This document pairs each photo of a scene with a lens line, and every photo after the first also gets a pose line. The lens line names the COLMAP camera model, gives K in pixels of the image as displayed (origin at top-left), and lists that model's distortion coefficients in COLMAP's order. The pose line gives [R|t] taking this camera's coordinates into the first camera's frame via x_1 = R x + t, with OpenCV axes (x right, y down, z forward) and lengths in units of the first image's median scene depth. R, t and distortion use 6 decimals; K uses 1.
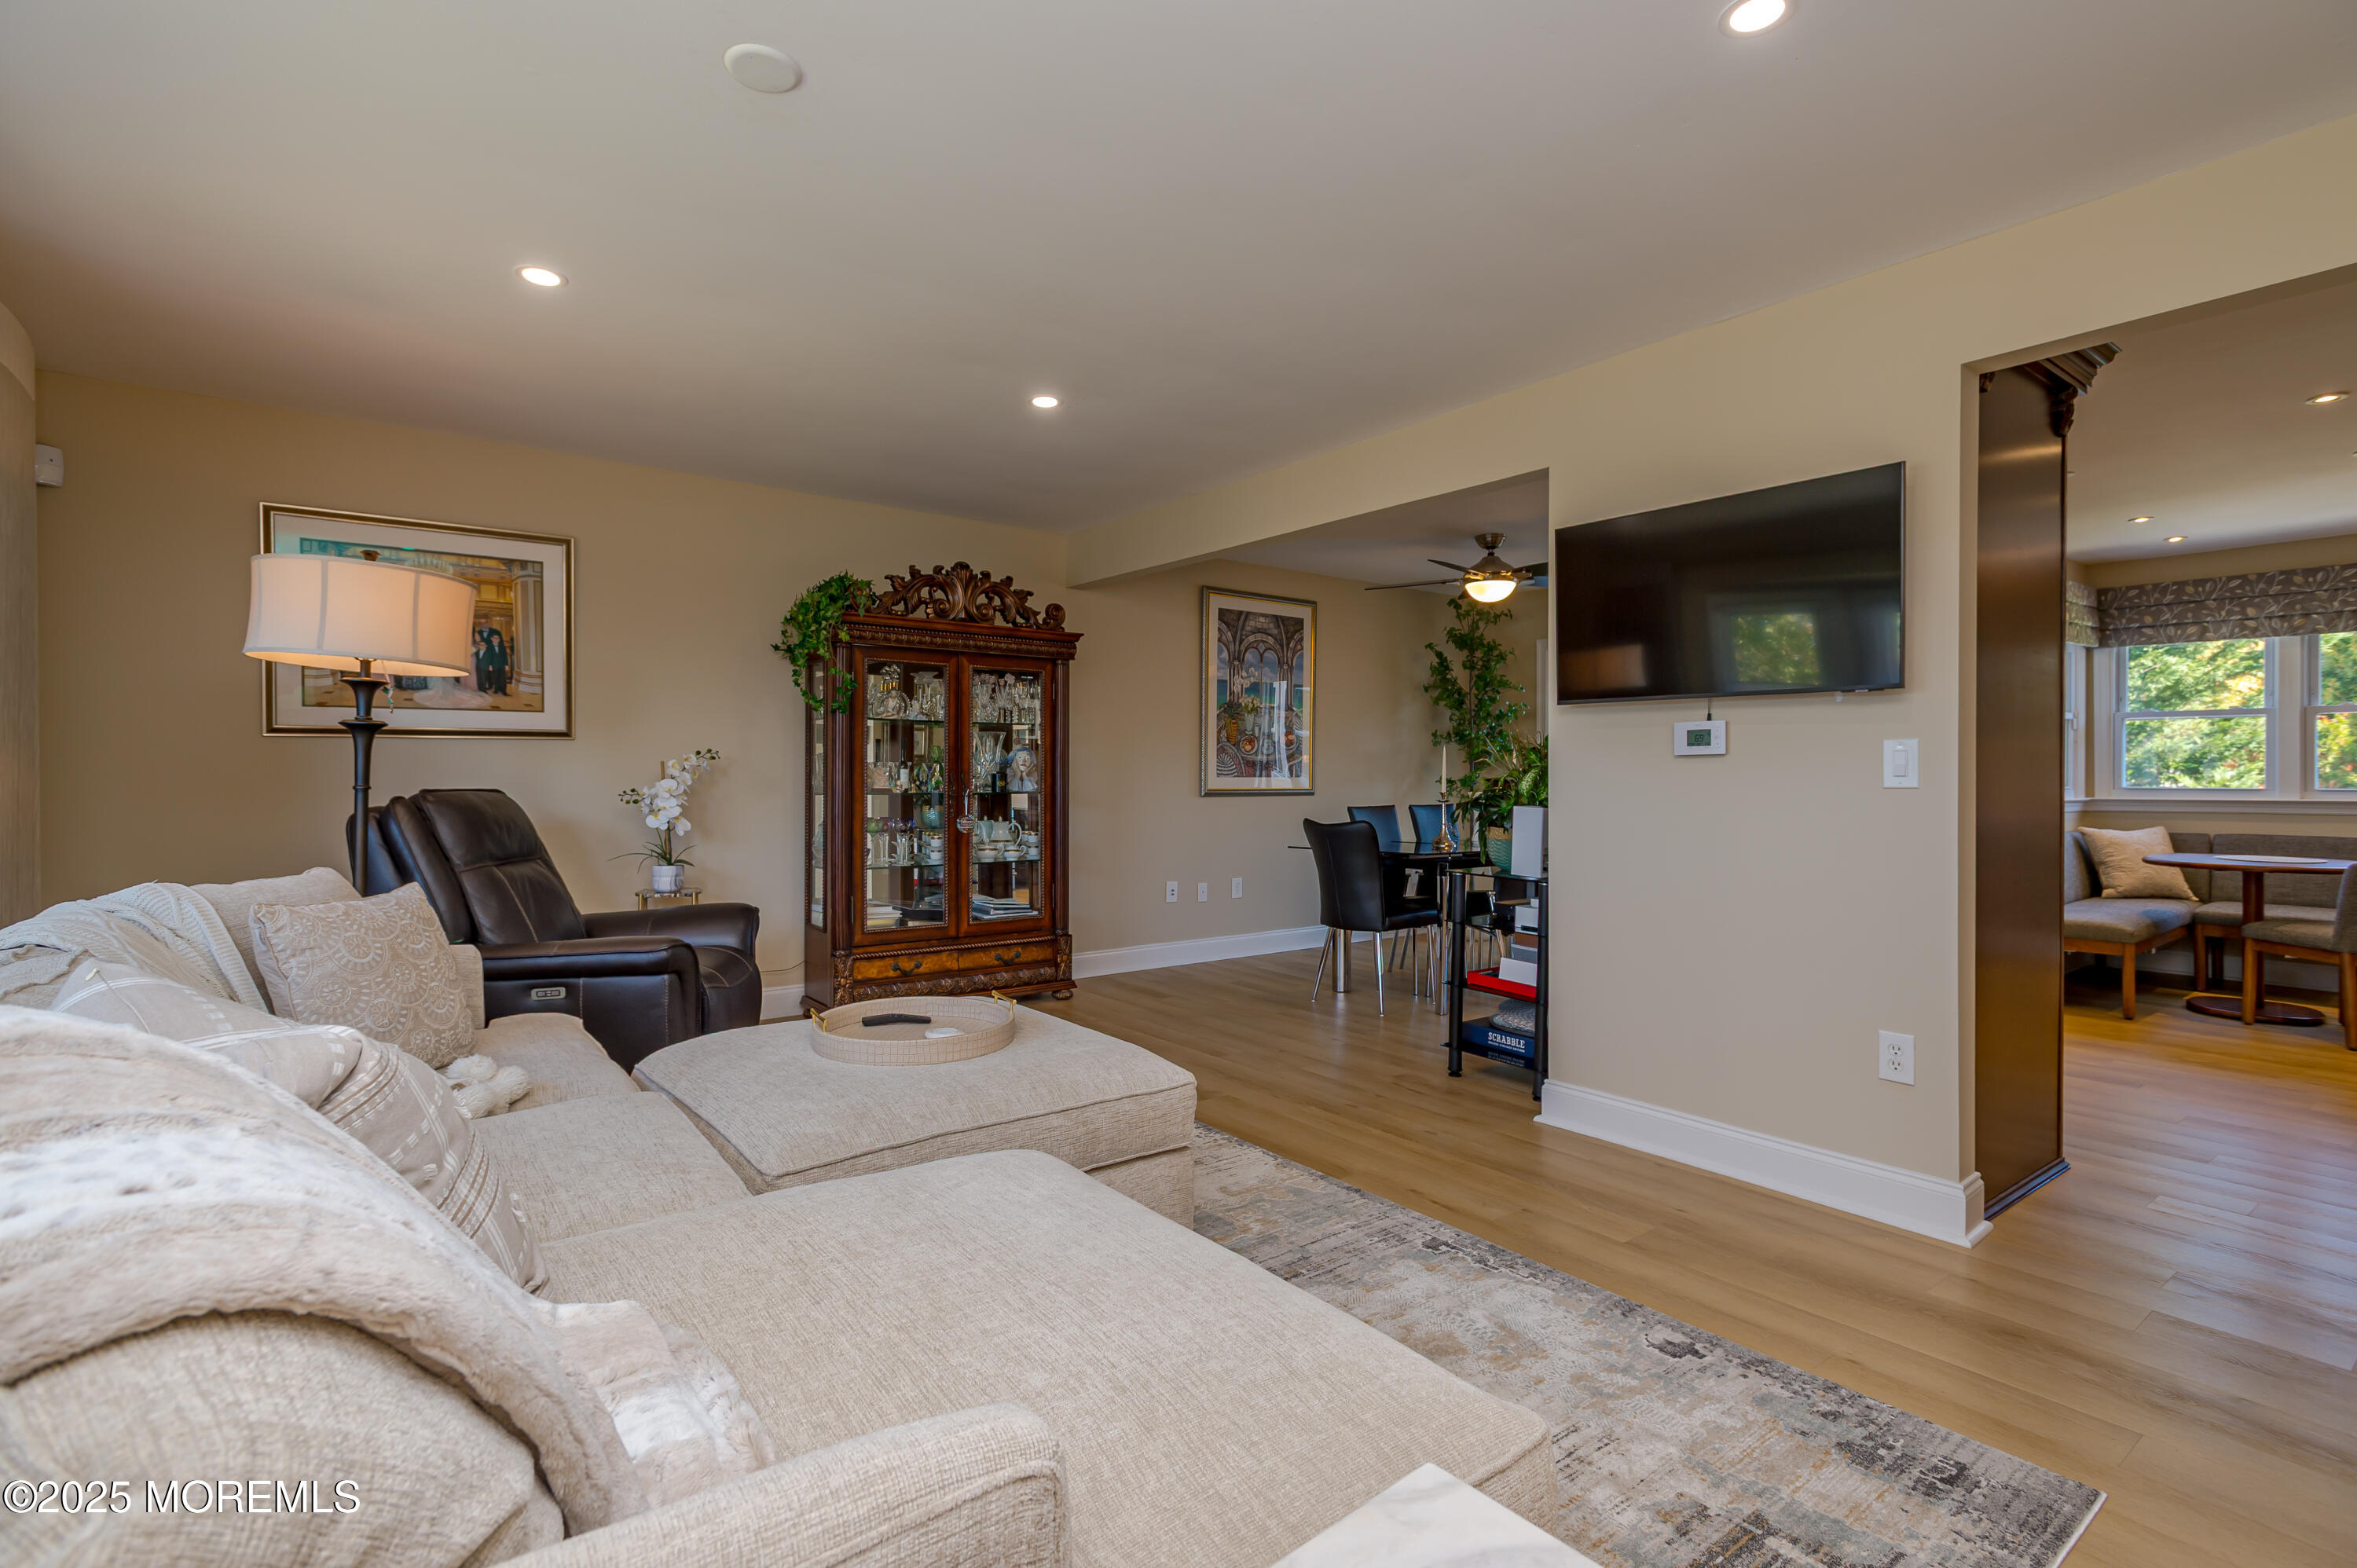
lens RADIAL K [[1095.5, 0, 1177.4], [0, 1095.5, 775.3], [0, 0, 1]] dist [0.016352, -0.006100]
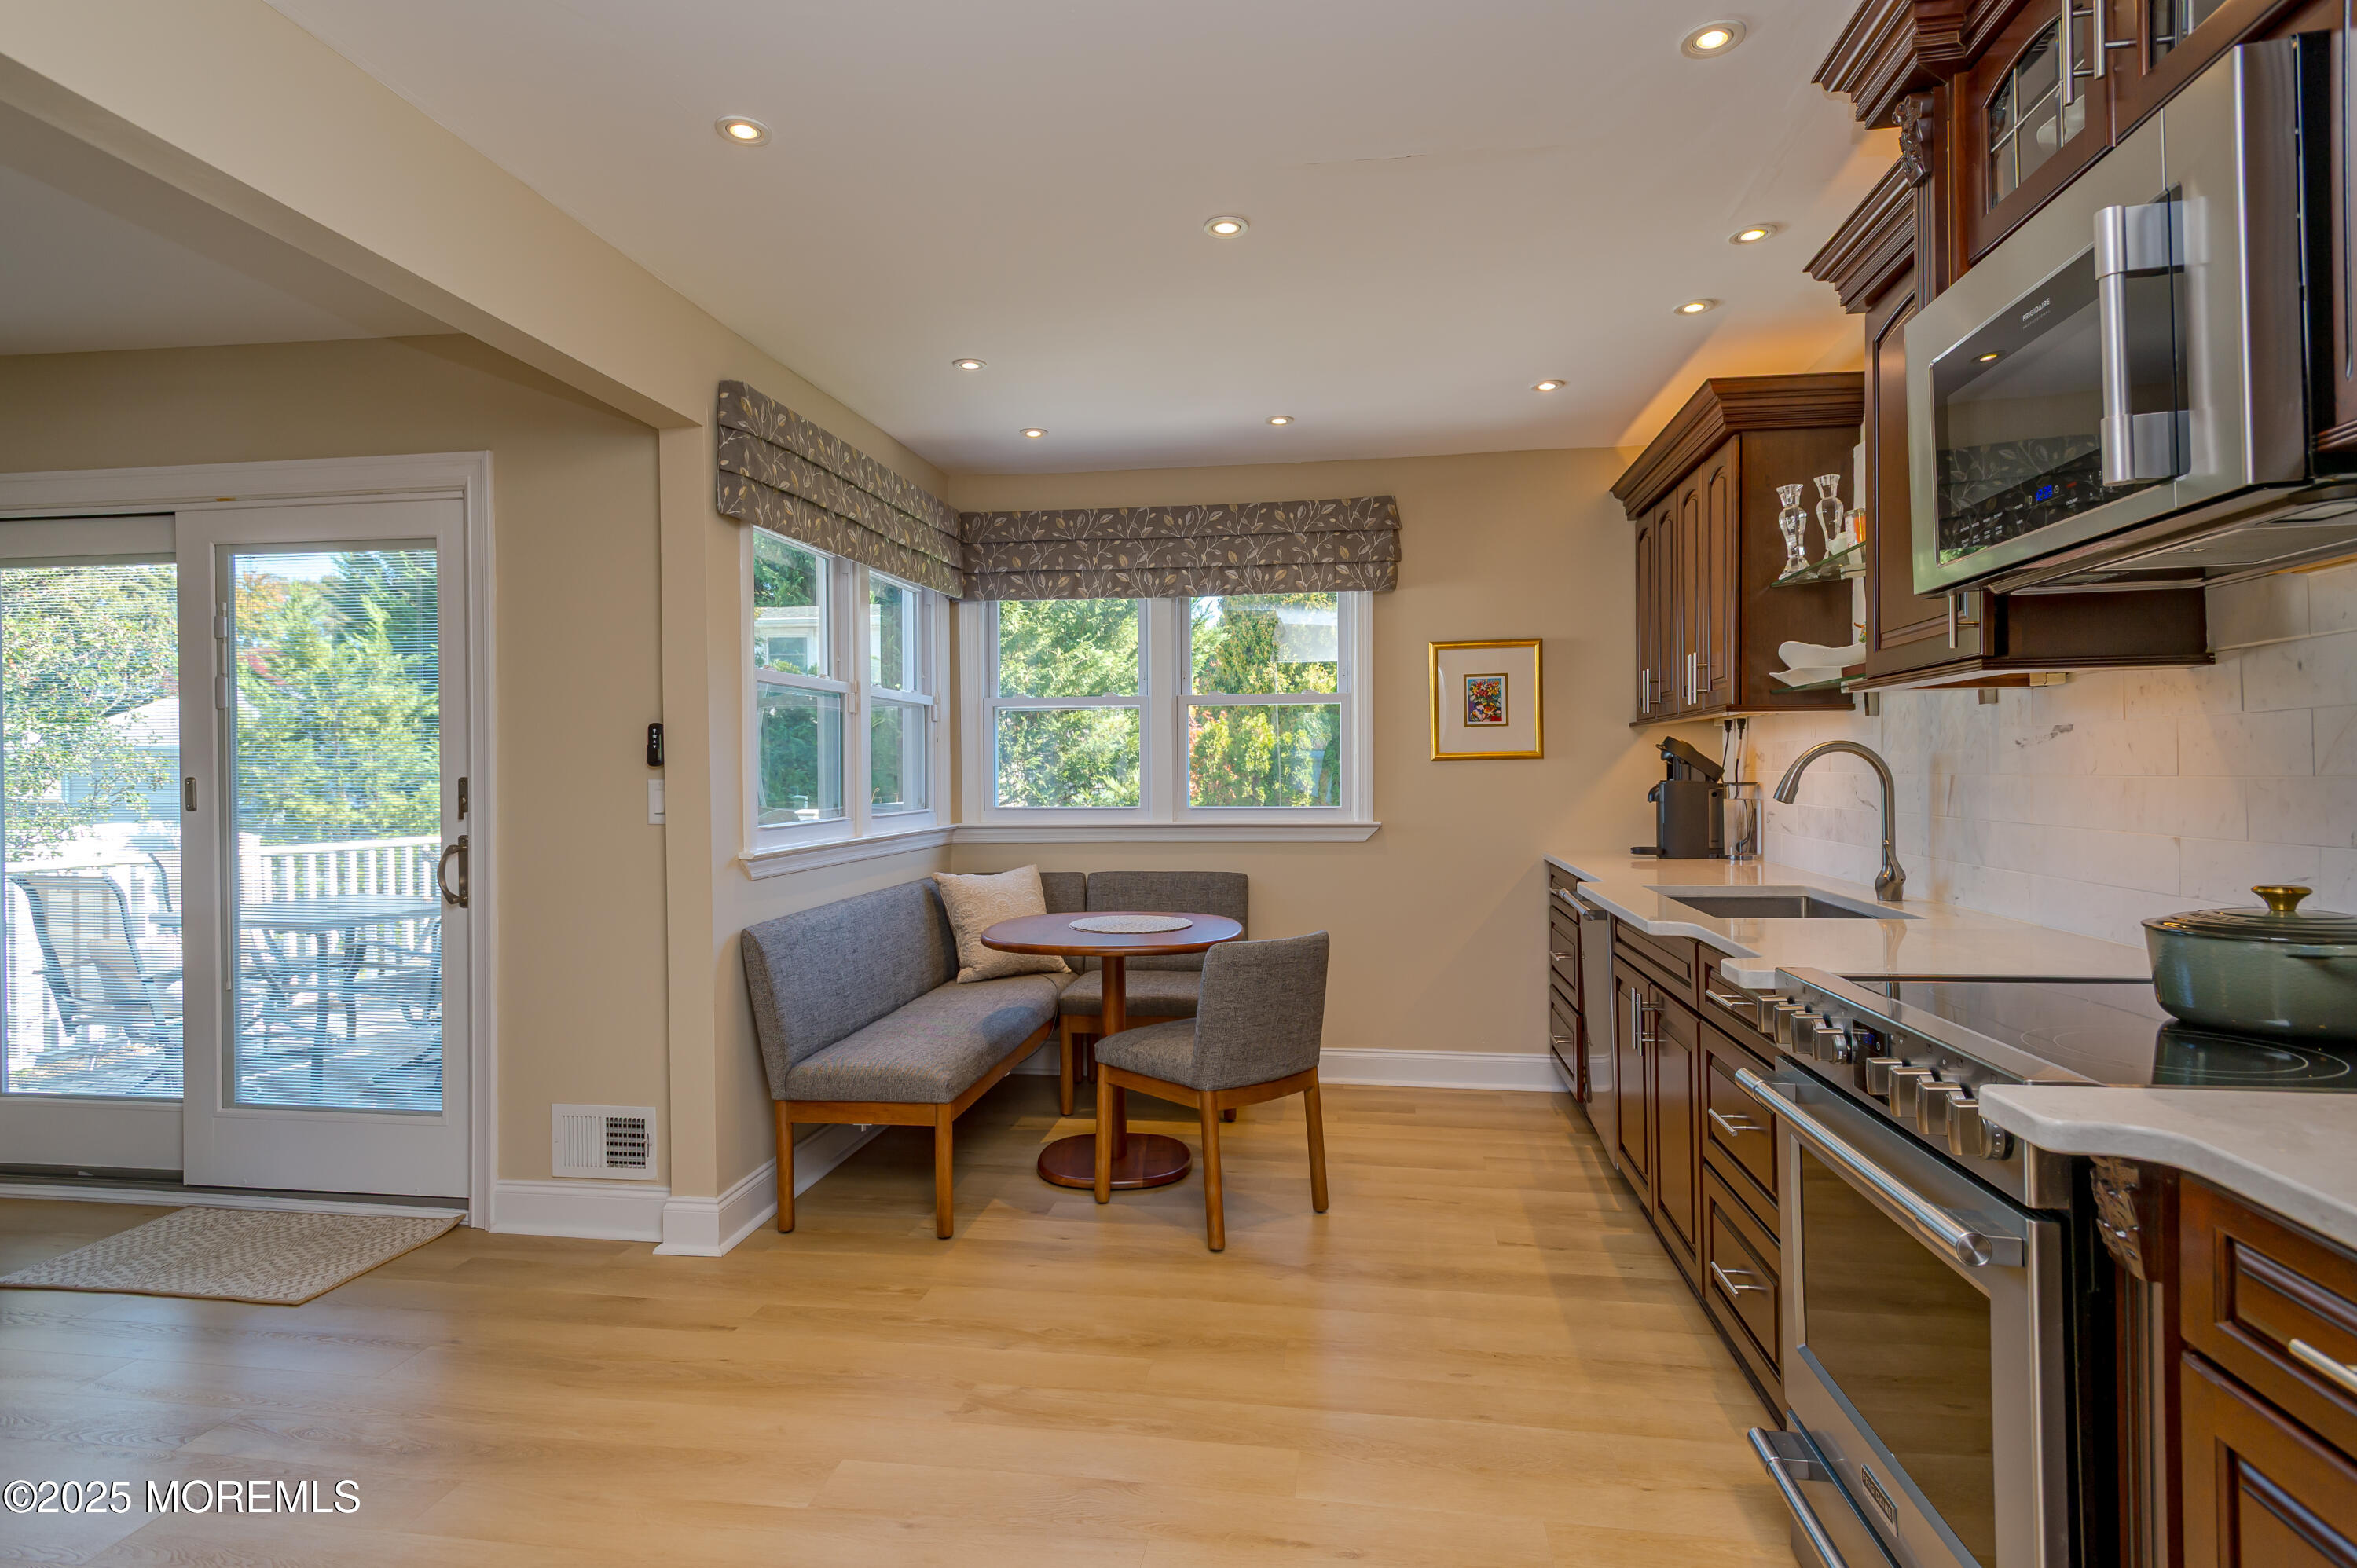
lens RADIAL K [[1232.1, 0, 1195.0], [0, 1232.1, 776.6], [0, 0, 1]] dist [0.008103, -0.000407]
pose [[0.709838, -0.010013, 0.704294, 0.412148], [0.006981, 0.999950, 0.007180, -0.012892], [-0.704330, -0.000180, 0.709873, 0.375735]]
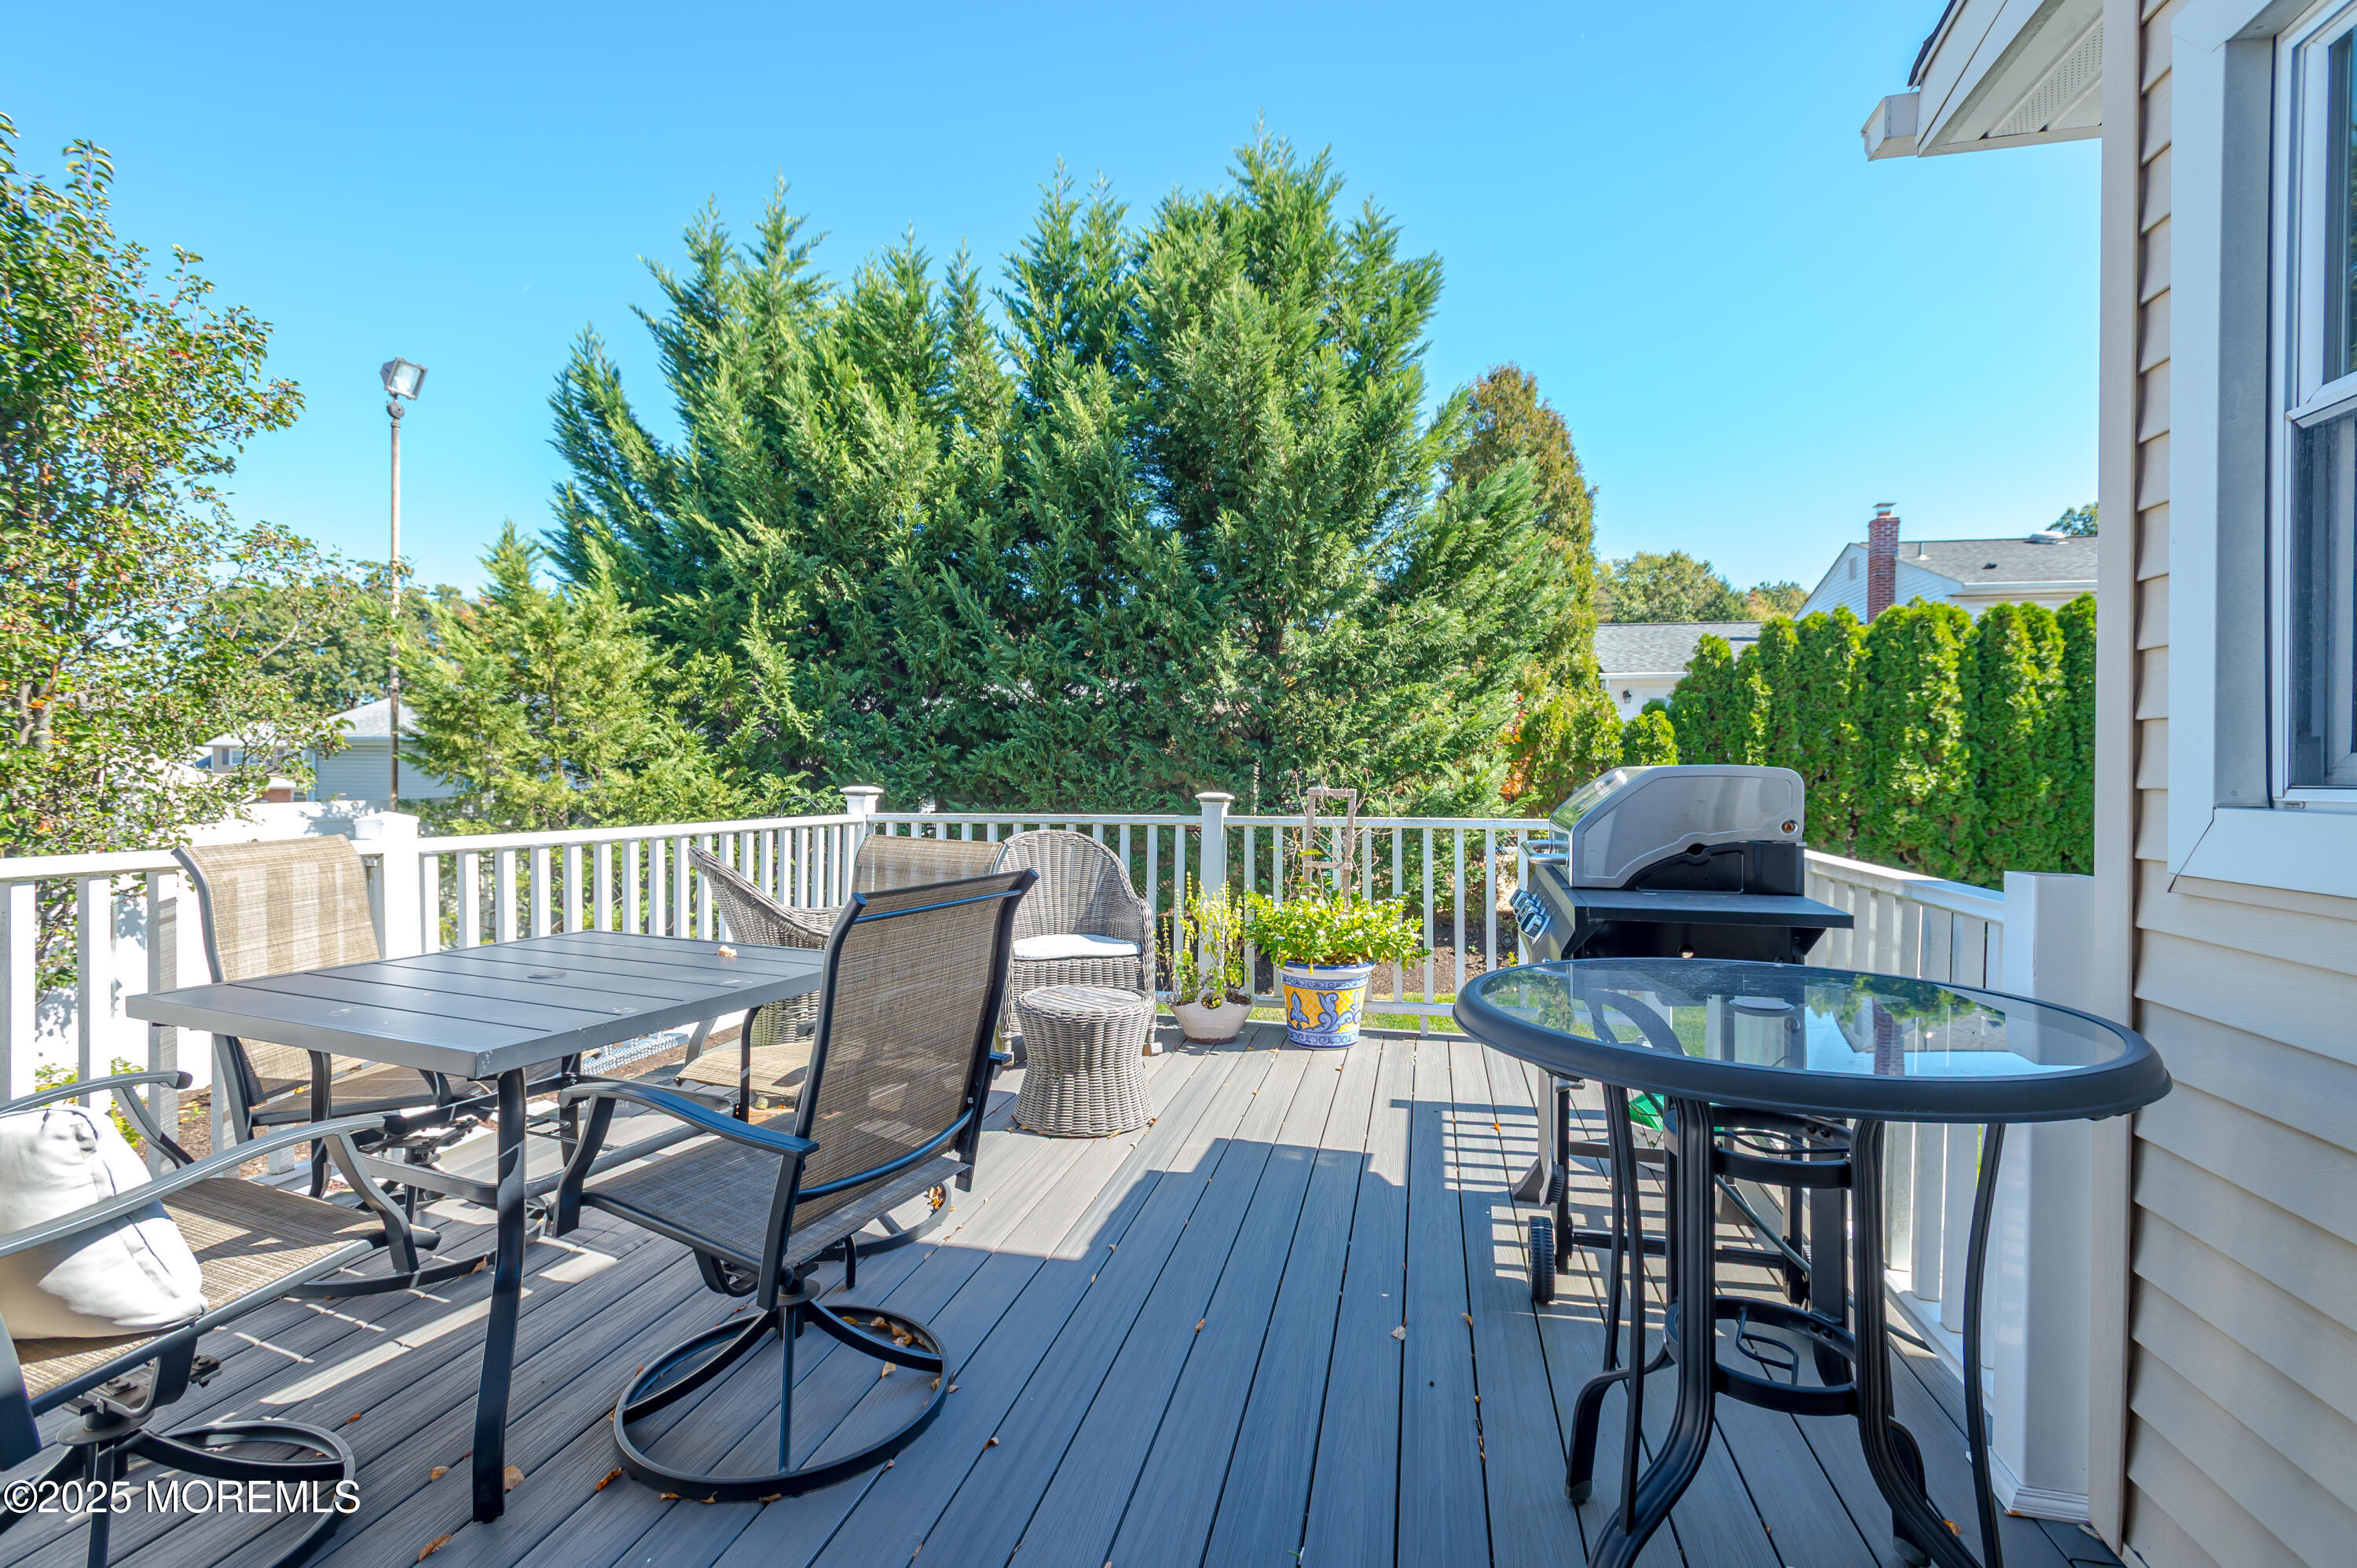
lens RADIAL K [[1095.5, 0, 1182.1], [0, 1095.5, 772.6], [0, 0, 1]] dist [0.016352, -0.006100]
pose [[0.768618, 0.003284, 0.639699, 0.522397], [-0.003257, 0.999994, -0.001221, 0.015676], [-0.639700, -0.001145, 0.768624, 1.001146]]
